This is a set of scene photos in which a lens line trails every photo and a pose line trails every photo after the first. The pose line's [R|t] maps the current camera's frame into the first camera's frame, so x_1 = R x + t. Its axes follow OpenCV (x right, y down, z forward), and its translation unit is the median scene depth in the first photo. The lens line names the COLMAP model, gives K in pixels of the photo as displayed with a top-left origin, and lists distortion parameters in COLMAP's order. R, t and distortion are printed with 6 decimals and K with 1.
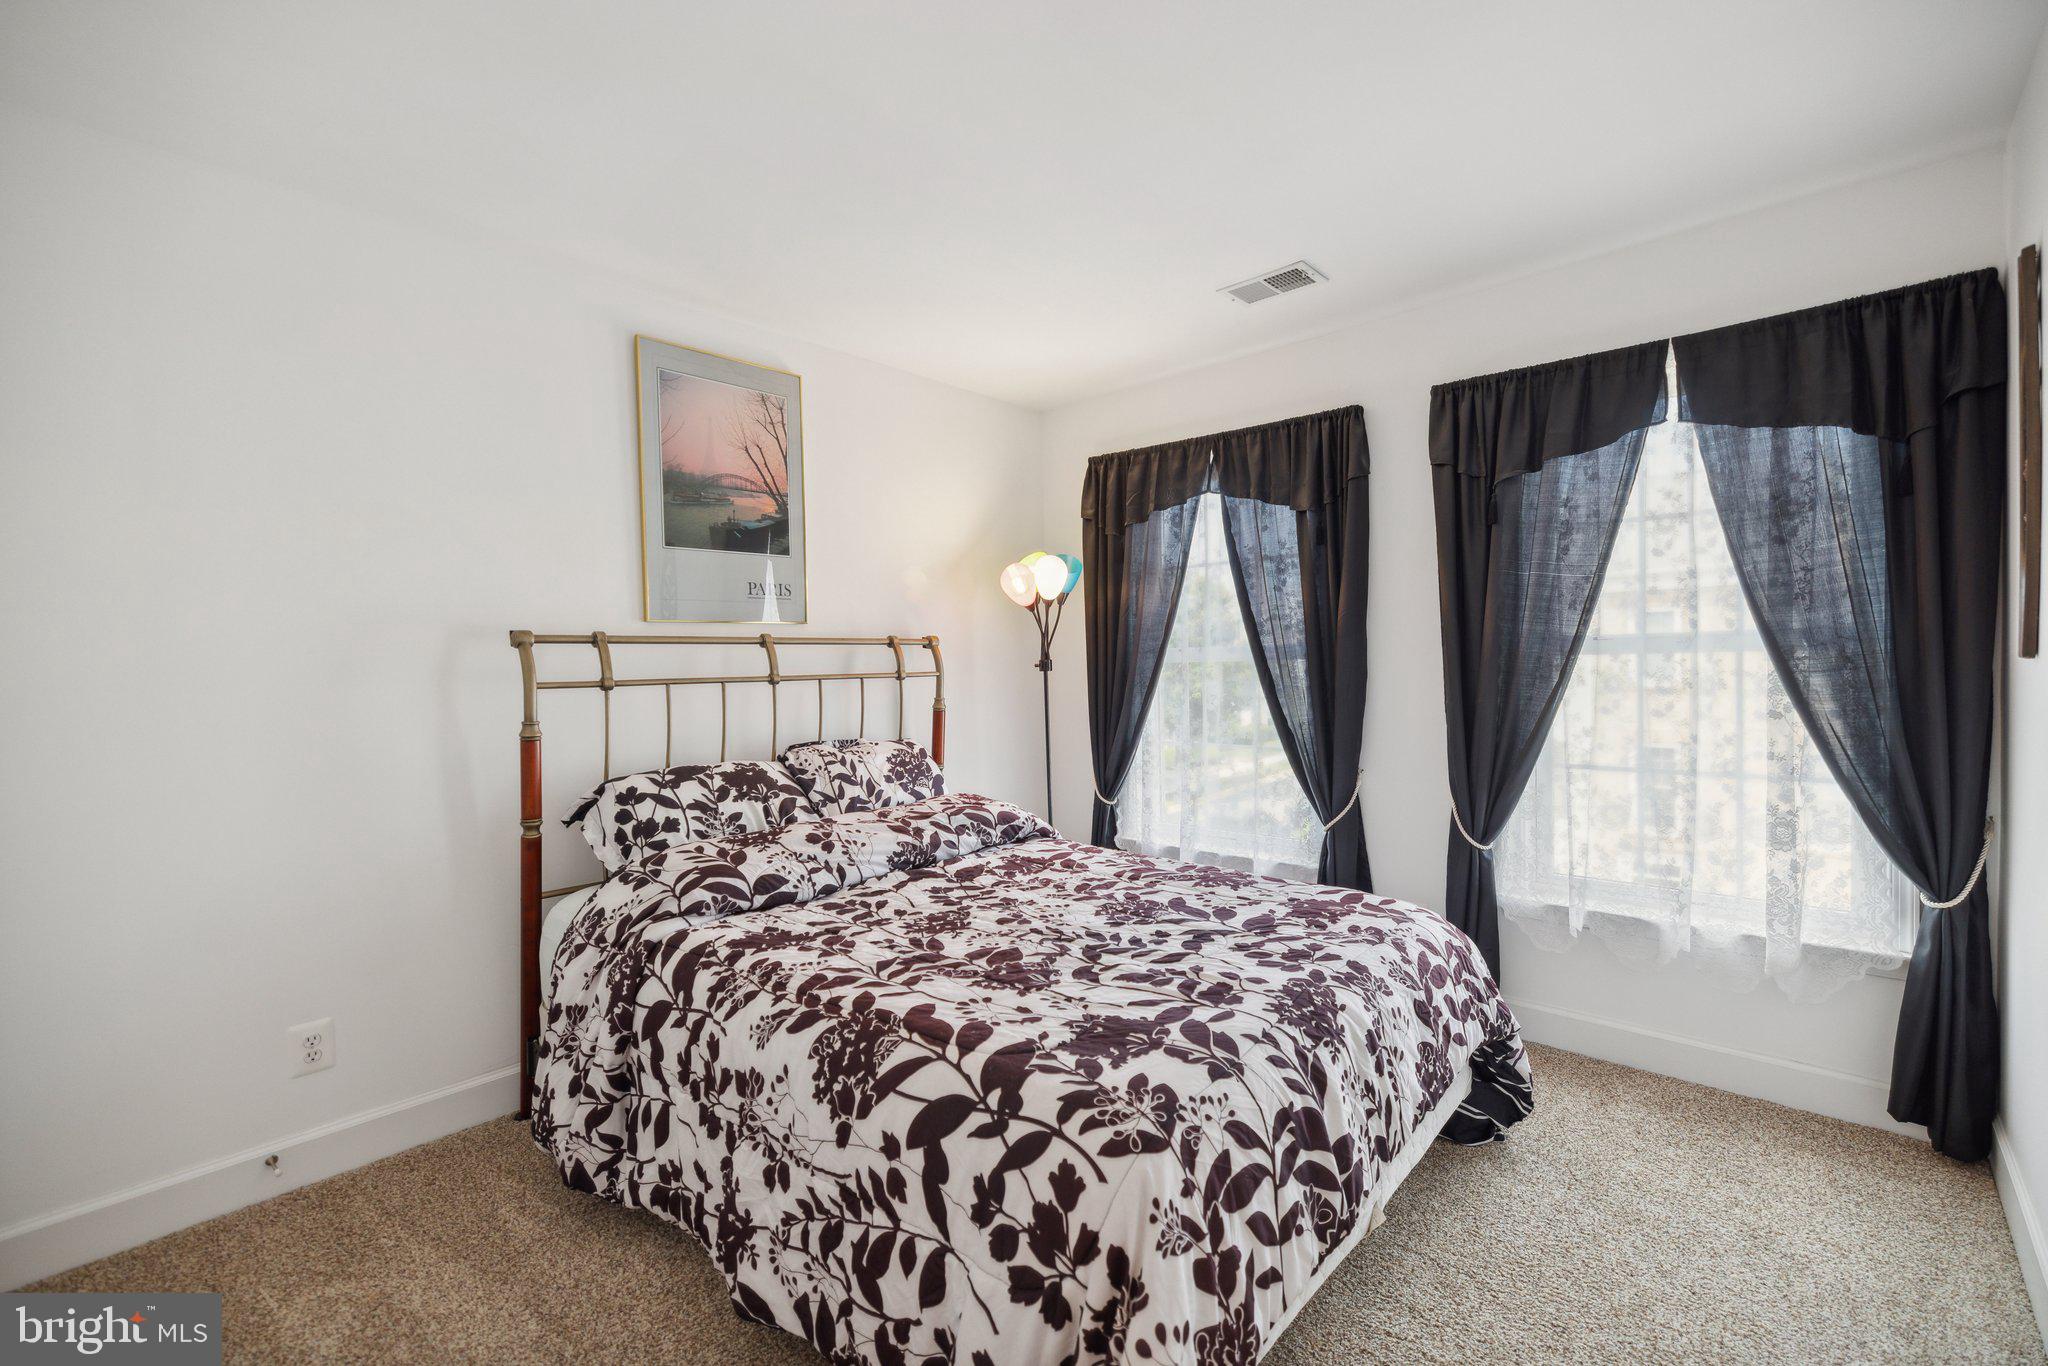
lens RADIAL K [[884.5, 0, 1008.3], [0, 884.5, 691.2], [0, 0, 1]] dist [0.005102, 0.000407]
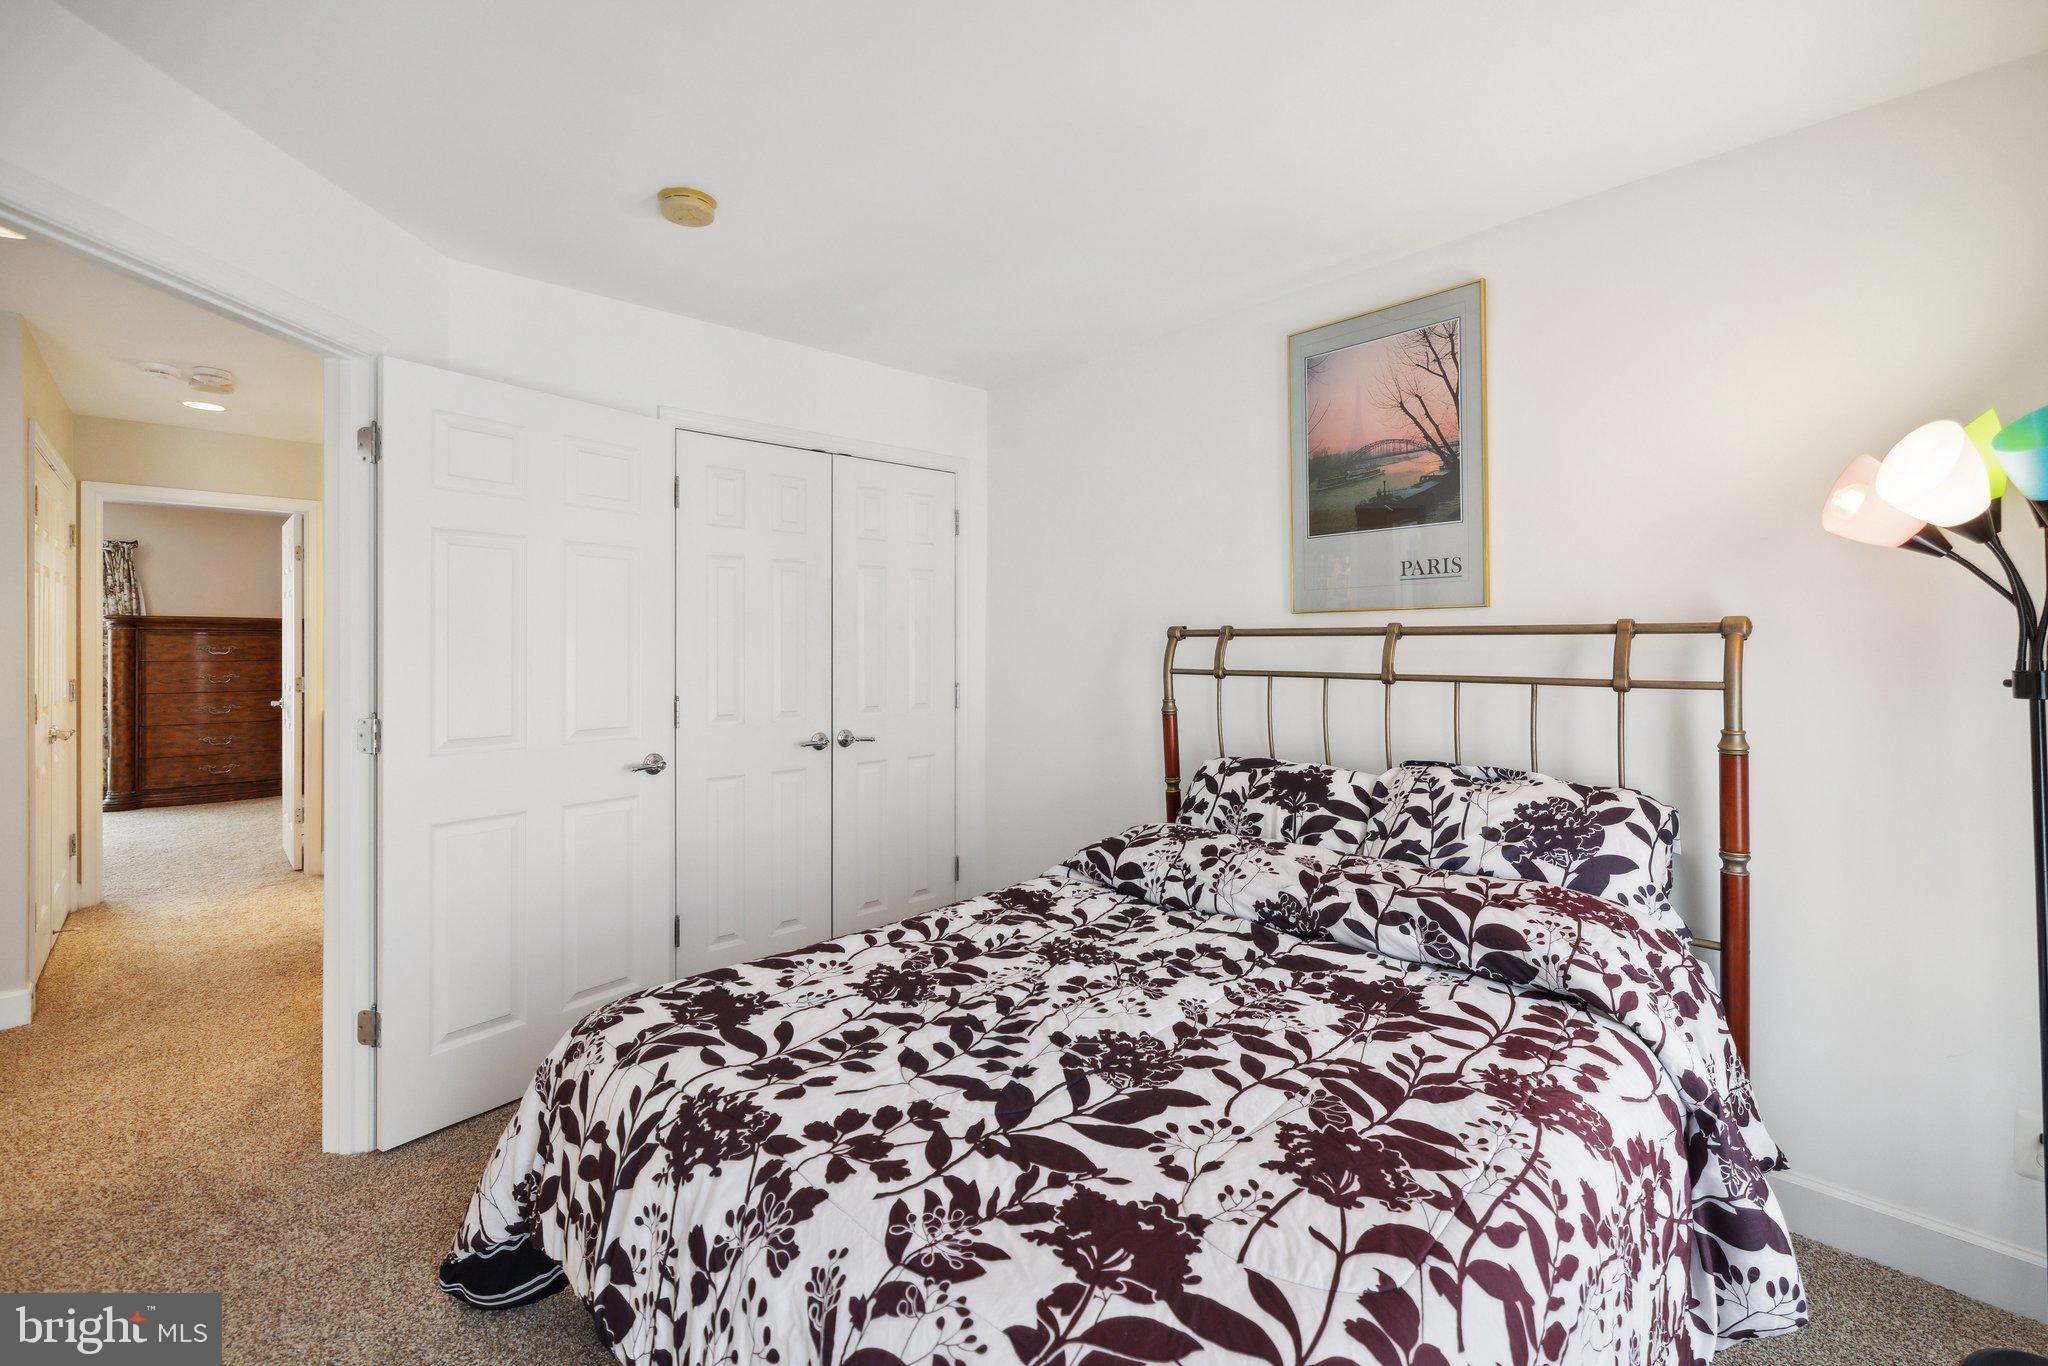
lens RADIAL K [[884.5, 0, 1002.8], [0, 884.5, 635.3], [0, 0, 1]] dist [0.005102, 0.000407]
pose [[-0.082185, 0.008972, -0.996577, 0.655178], [-0.028181, 0.999539, 0.011322, -0.057685], [0.996219, 0.029015, -0.081895, 0.779993]]
